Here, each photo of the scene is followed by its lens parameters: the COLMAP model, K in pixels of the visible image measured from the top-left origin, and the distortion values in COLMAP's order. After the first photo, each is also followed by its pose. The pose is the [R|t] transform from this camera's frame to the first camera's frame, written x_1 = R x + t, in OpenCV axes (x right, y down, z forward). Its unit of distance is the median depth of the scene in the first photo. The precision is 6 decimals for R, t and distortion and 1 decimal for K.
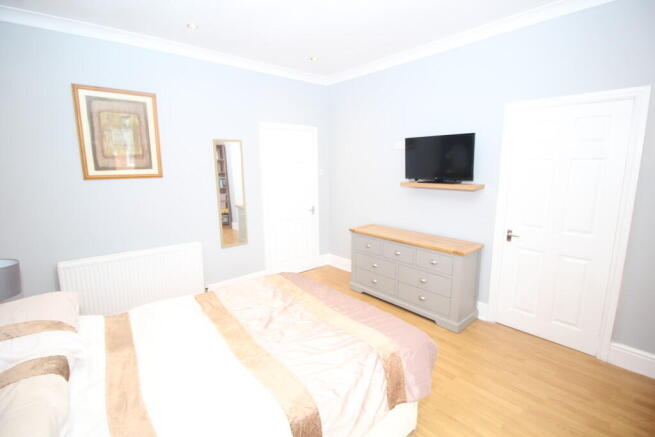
lens RADIAL K [[306.2, 0, 327.5], [0, 306.2, 218.5], [0, 0, 1]] dist [-0.000783, -0.009706]
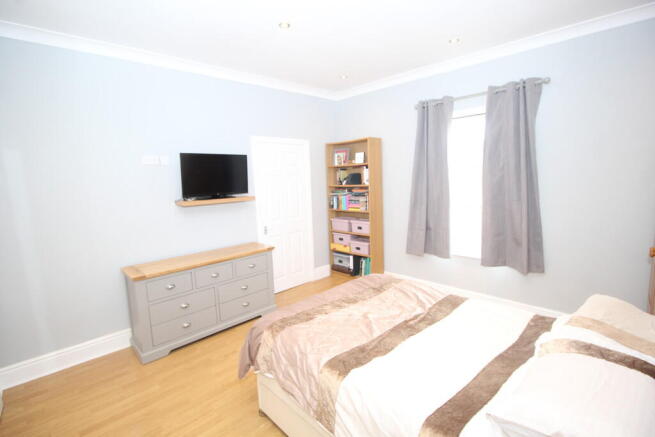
lens RADIAL K [[306.2, 0, 327.5], [0, 306.2, 218.5], [0, 0, 1]] dist [-0.000783, -0.009706]
pose [[-0.065764, -0.135906, 0.988537, -0.705595], [0.198987, 0.968996, 0.146458, -0.127288], [-0.977793, 0.206338, -0.036682, 0.676019]]
